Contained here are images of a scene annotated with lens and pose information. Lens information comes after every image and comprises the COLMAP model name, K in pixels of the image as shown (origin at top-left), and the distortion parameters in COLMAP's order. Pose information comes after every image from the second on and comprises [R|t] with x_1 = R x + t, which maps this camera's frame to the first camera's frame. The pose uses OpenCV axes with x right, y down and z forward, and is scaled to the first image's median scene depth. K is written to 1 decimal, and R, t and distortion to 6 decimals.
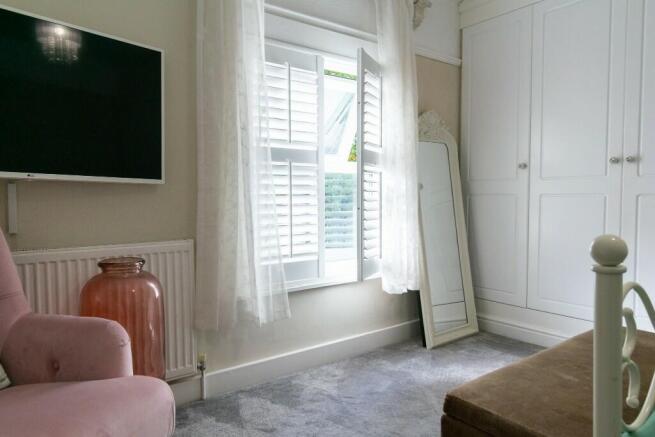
lens RADIAL K [[445.2, 0, 327.6], [0, 445.2, 214.6], [0, 0, 1]] dist [0.021343, -0.001687]
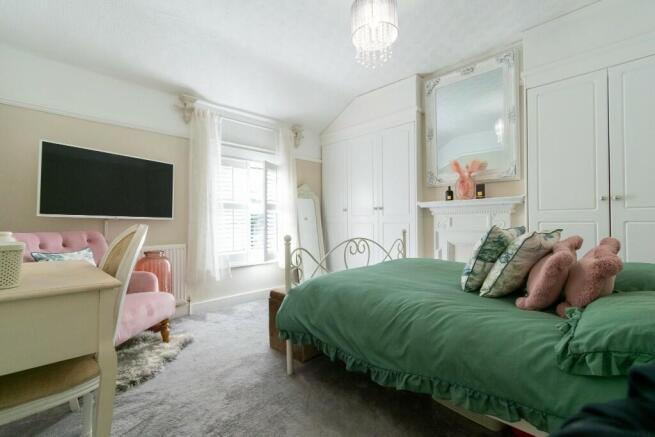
lens RADIAL K [[289.8, 0, 327.3], [0, 289.8, 216.4], [0, 0, 1]] dist [0.001896, -0.000731]
pose [[0.991182, -0.002555, 0.132479, 0.203992], [0.010948, 0.997975, -0.062664, 0.015886], [-0.132051, 0.063562, 0.989203, -0.532668]]
